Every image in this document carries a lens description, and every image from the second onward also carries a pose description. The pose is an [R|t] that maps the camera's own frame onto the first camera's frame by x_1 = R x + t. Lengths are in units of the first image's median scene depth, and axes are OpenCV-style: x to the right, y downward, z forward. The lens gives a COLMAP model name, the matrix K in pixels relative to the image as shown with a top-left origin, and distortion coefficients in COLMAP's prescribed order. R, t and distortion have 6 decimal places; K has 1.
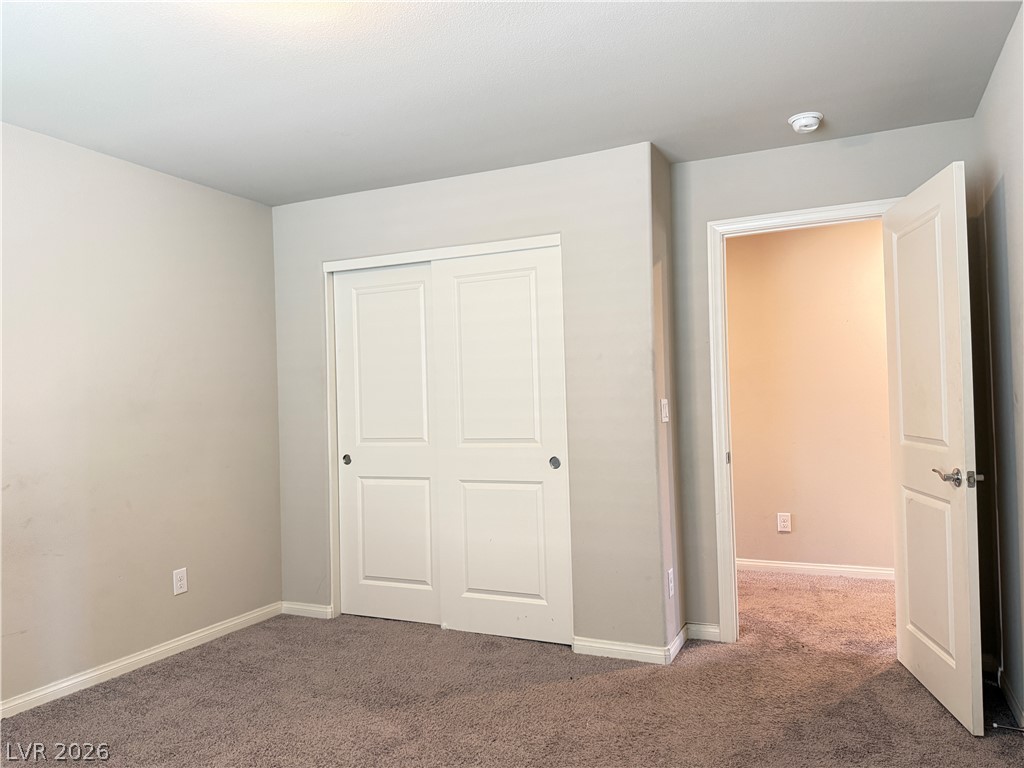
lens RADIAL K [[724.3, 0, 503.0], [0, 724.3, 390.8], [0, 0, 1]] dist [0.030378, -0.049029]
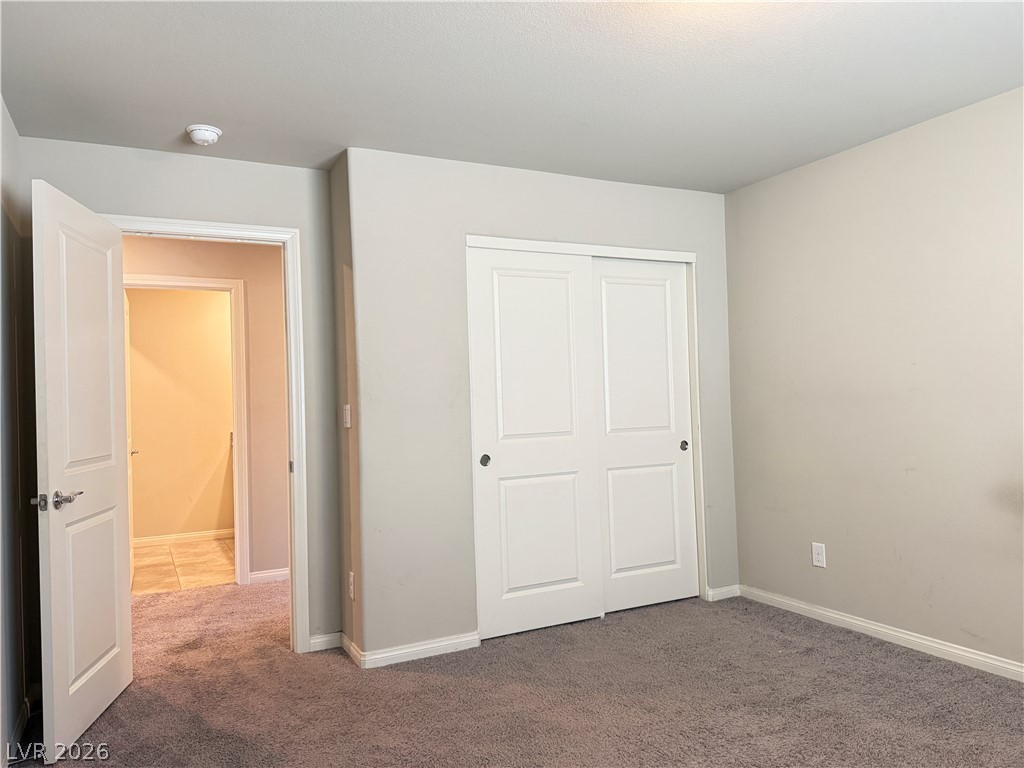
lens RADIAL K [[724.3, 0, 508.2], [0, 724.3, 373.2], [0, 0, 1]] dist [0.030378, -0.049029]
pose [[0.589109, 0.030159, 0.807491, -1.065705], [0.002229, 0.999239, -0.038946, 0.026629], [-0.808051, 0.024743, 0.588593, 0.534192]]
